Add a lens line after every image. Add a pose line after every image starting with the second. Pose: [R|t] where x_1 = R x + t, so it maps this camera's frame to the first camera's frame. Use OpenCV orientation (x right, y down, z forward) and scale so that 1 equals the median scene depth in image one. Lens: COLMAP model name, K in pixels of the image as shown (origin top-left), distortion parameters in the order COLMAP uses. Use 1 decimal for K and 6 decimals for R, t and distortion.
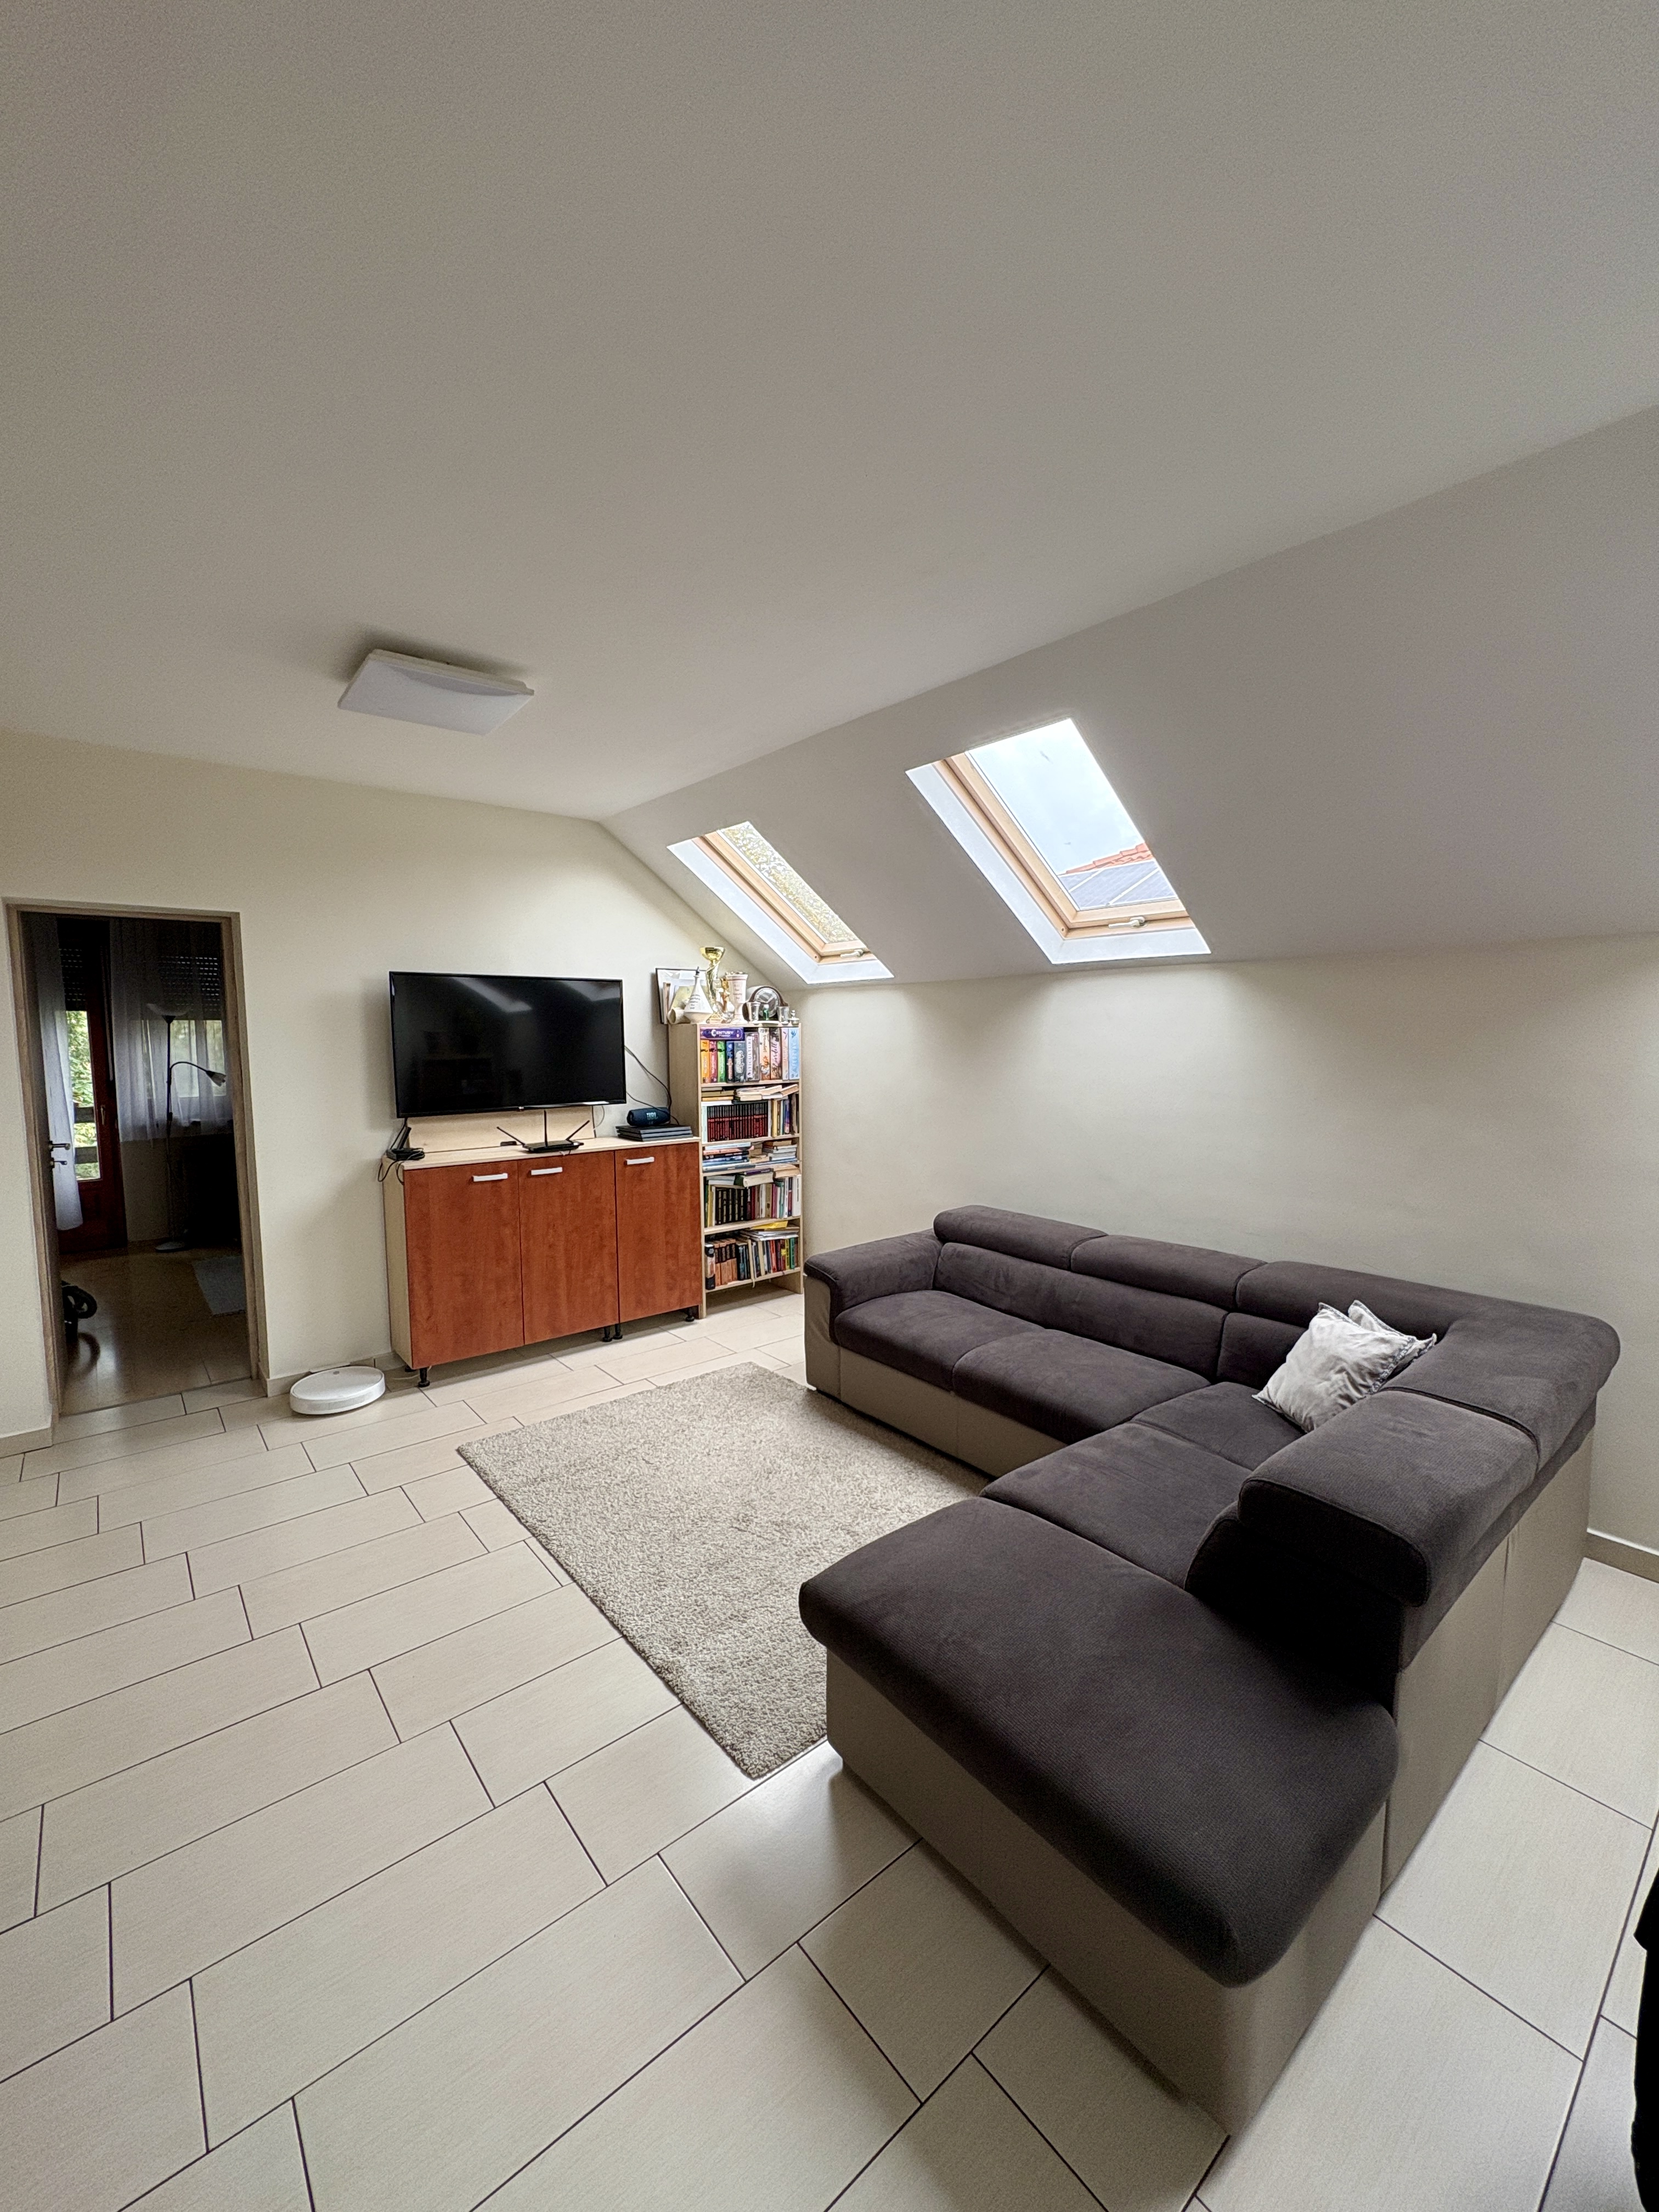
lens RADIAL K [[881.0, 0, 817.9], [0, 881.0, 1108.1], [0, 0, 1]] dist [0.000084, 0.000264]
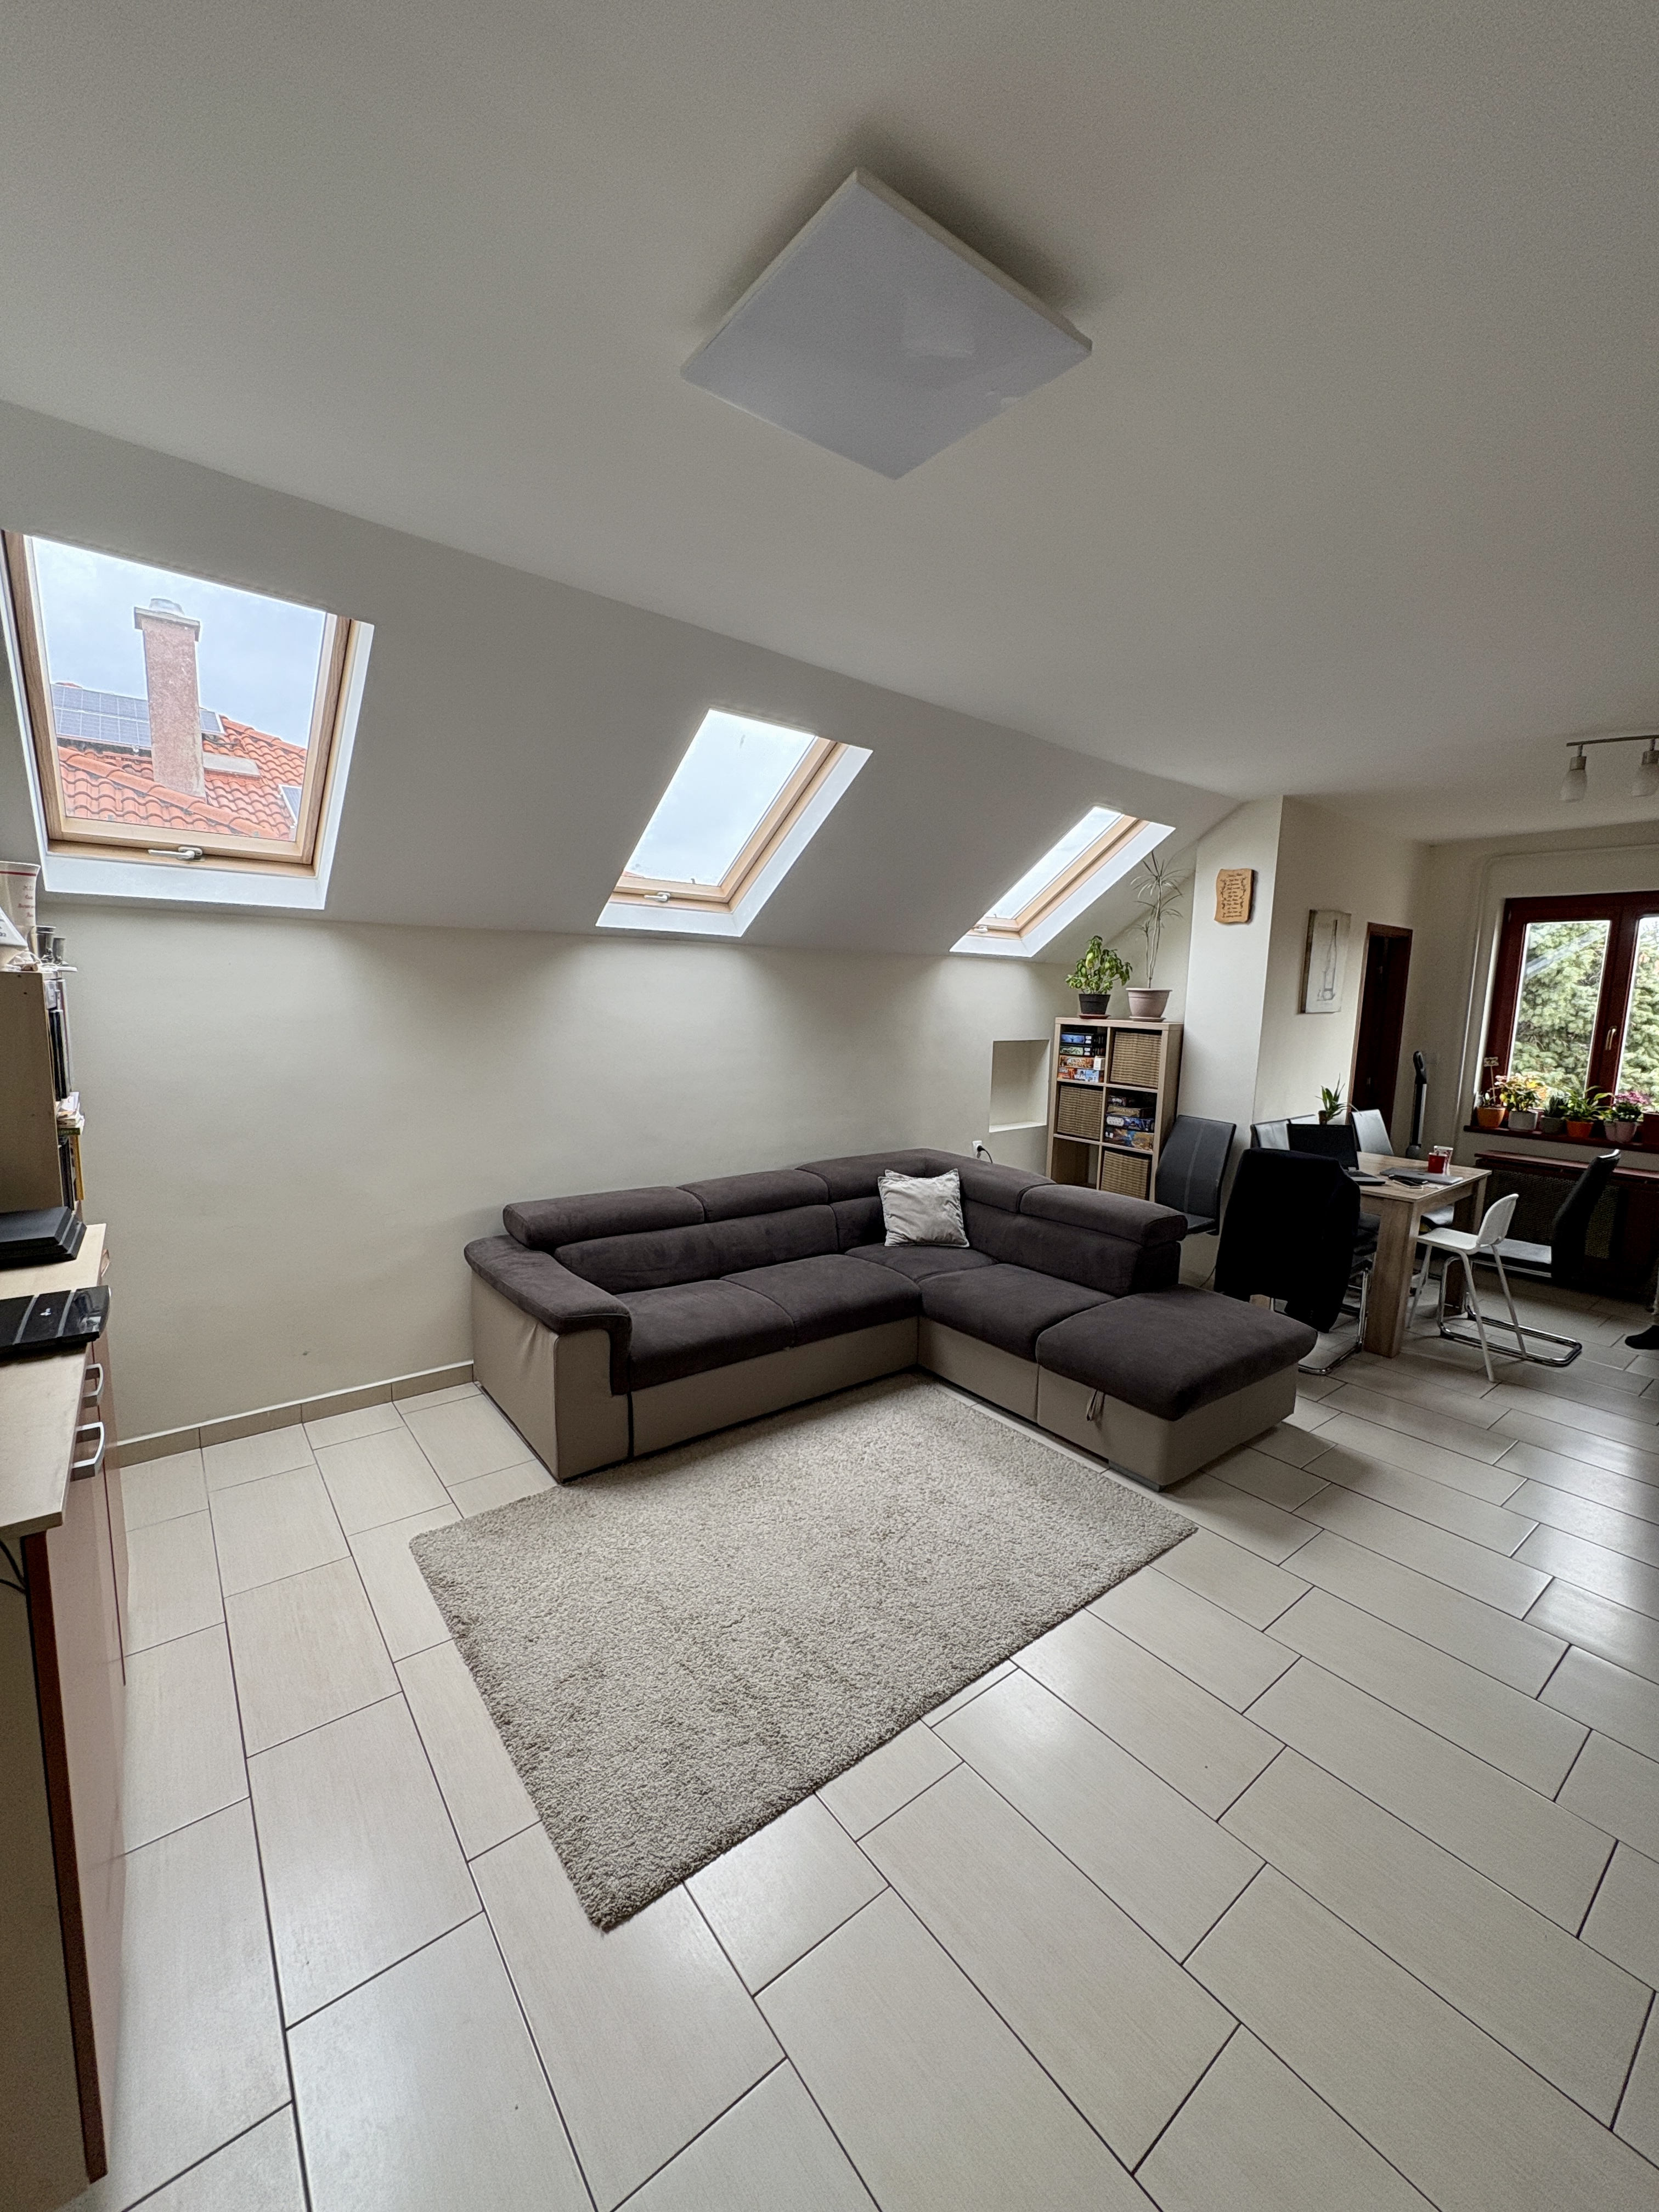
lens RADIAL K [[881.0, 0, 830.1], [0, 881.0, 1107.7], [0, 0, 1]] dist [0.000084, 0.000264]
pose [[0.018749, -0.107498, 0.994029, -0.606008], [0.073251, 0.991679, 0.105862, -0.046243], [-0.997137, 0.070829, 0.026467, 0.639156]]
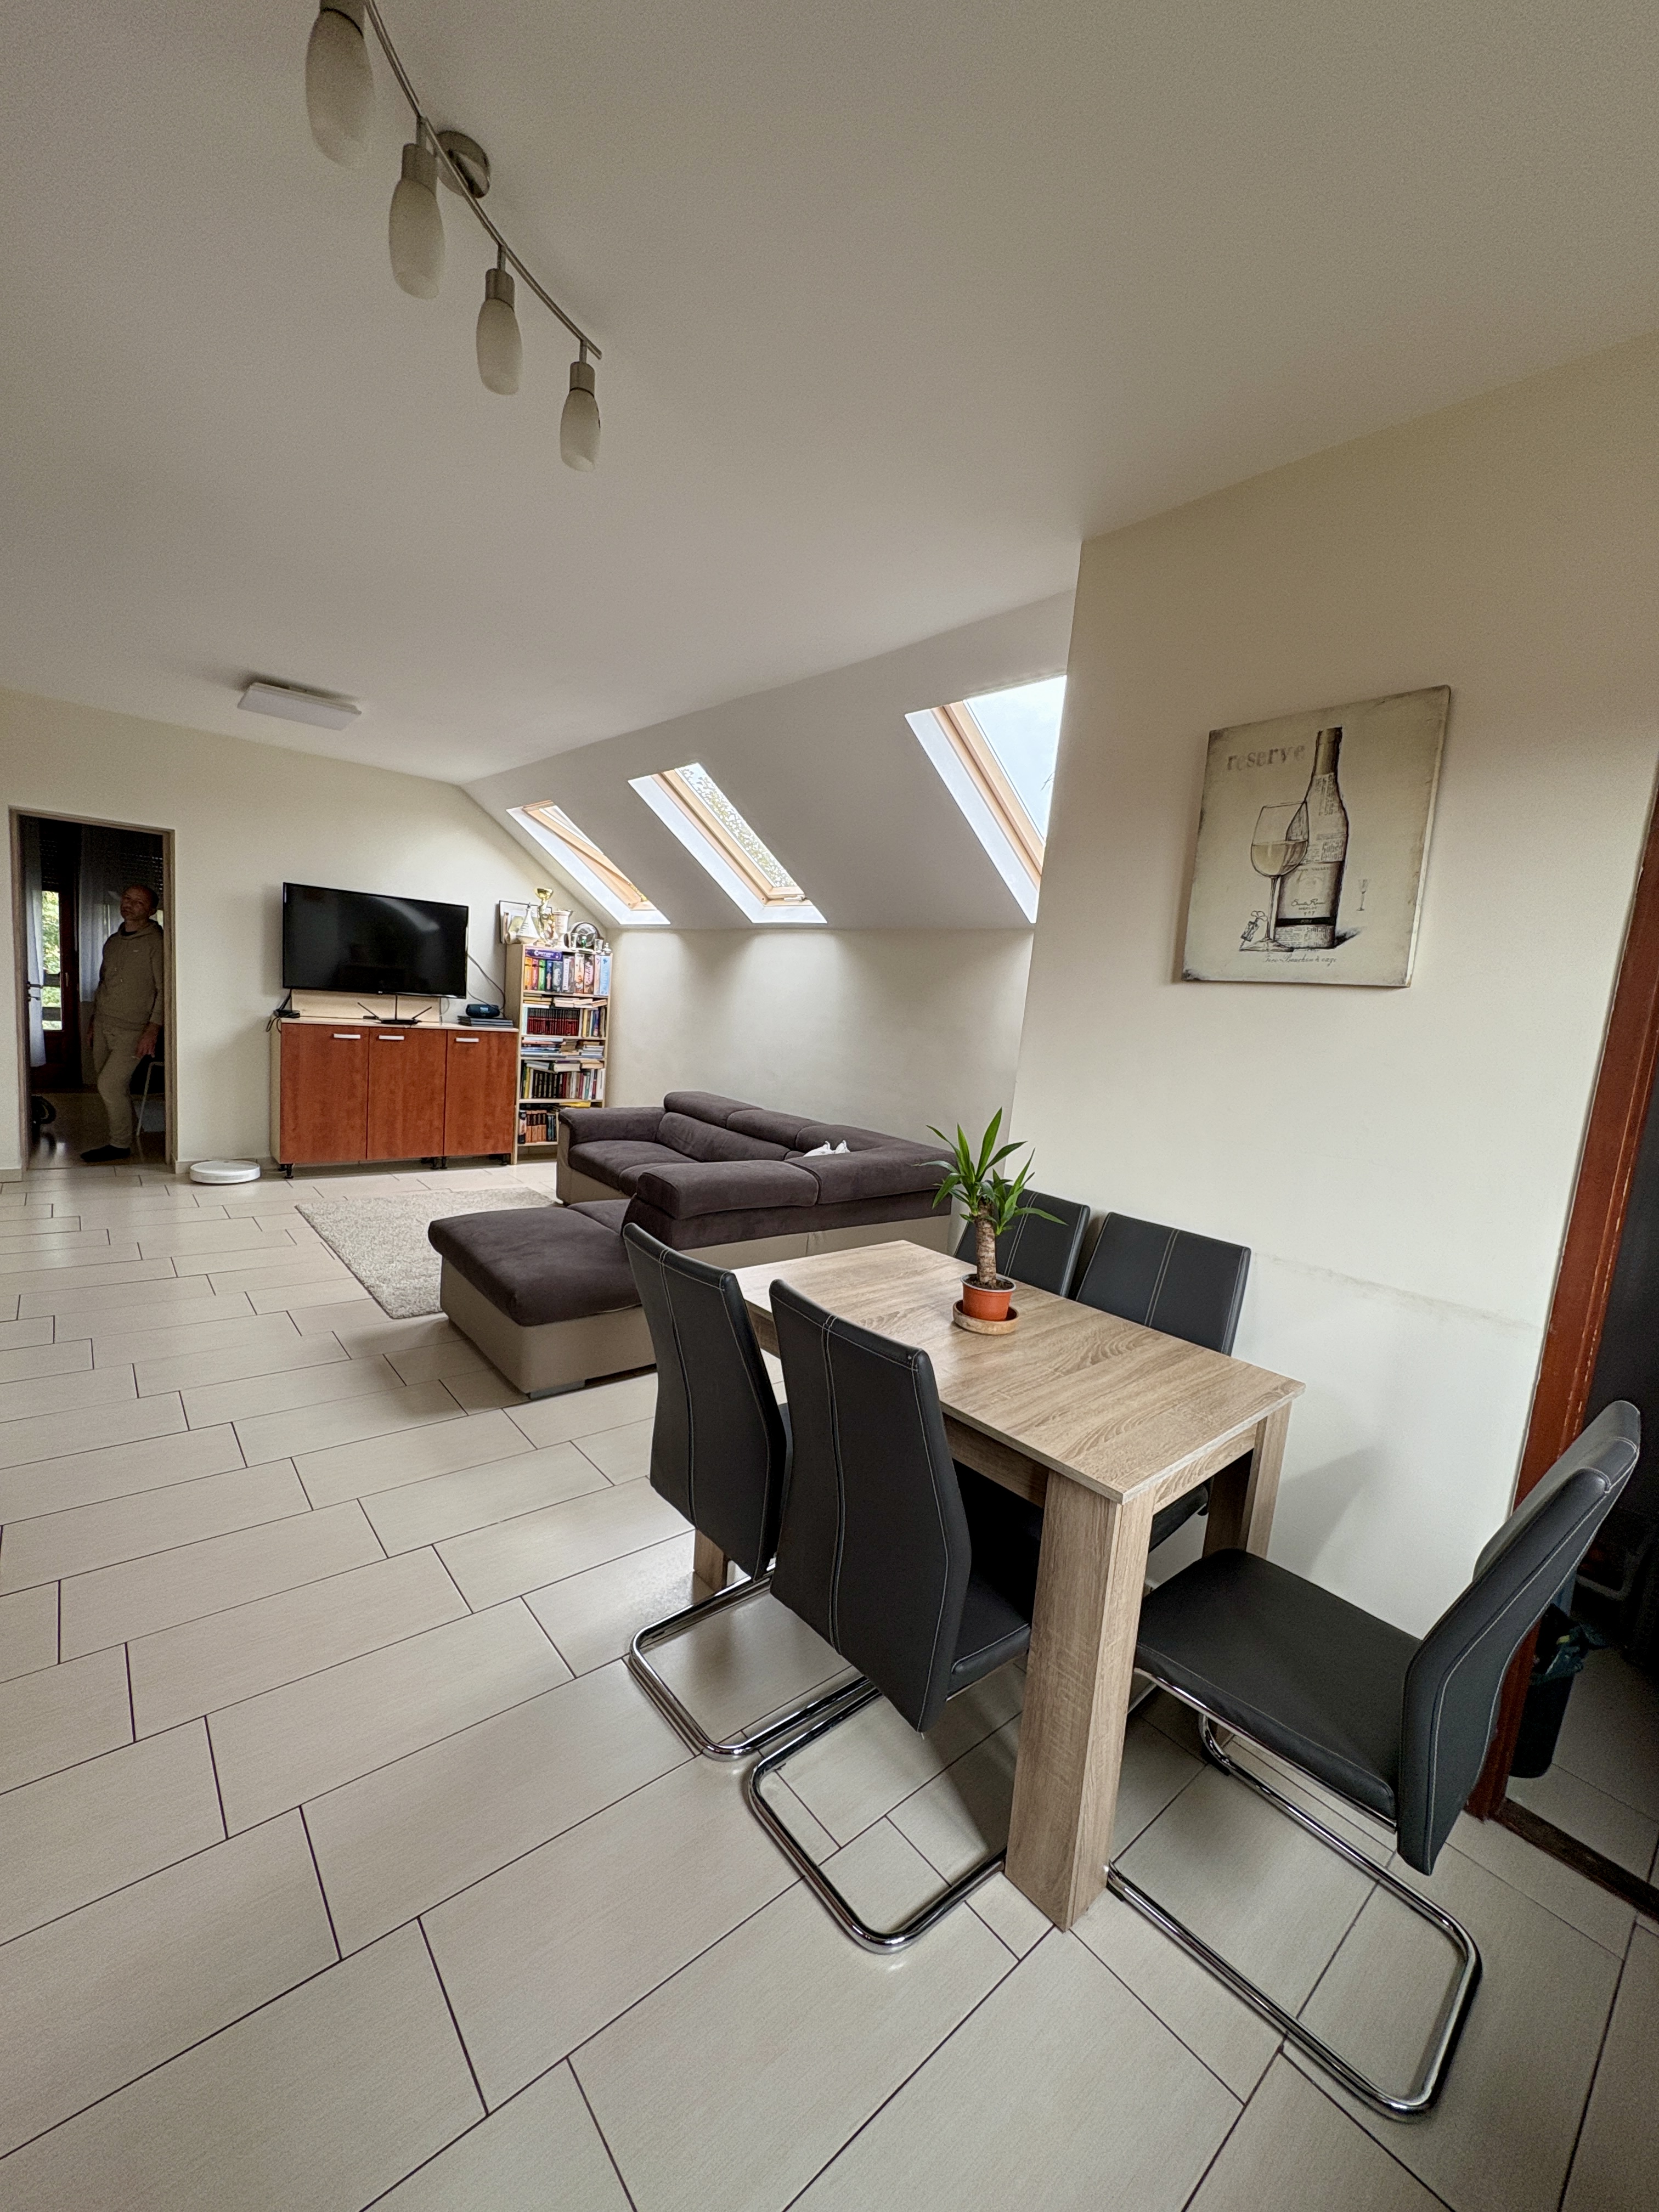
lens RADIAL K [[881.0, 0, 808.4], [0, 881.0, 1100.1], [0, 0, 1]] dist [0.000084, 0.000264]
pose [[0.995813, 0.084669, 0.034468, 0.291891], [-0.086411, 0.994868, 0.052644, 0.033901], [-0.029834, -0.055402, 0.998018, -0.393296]]
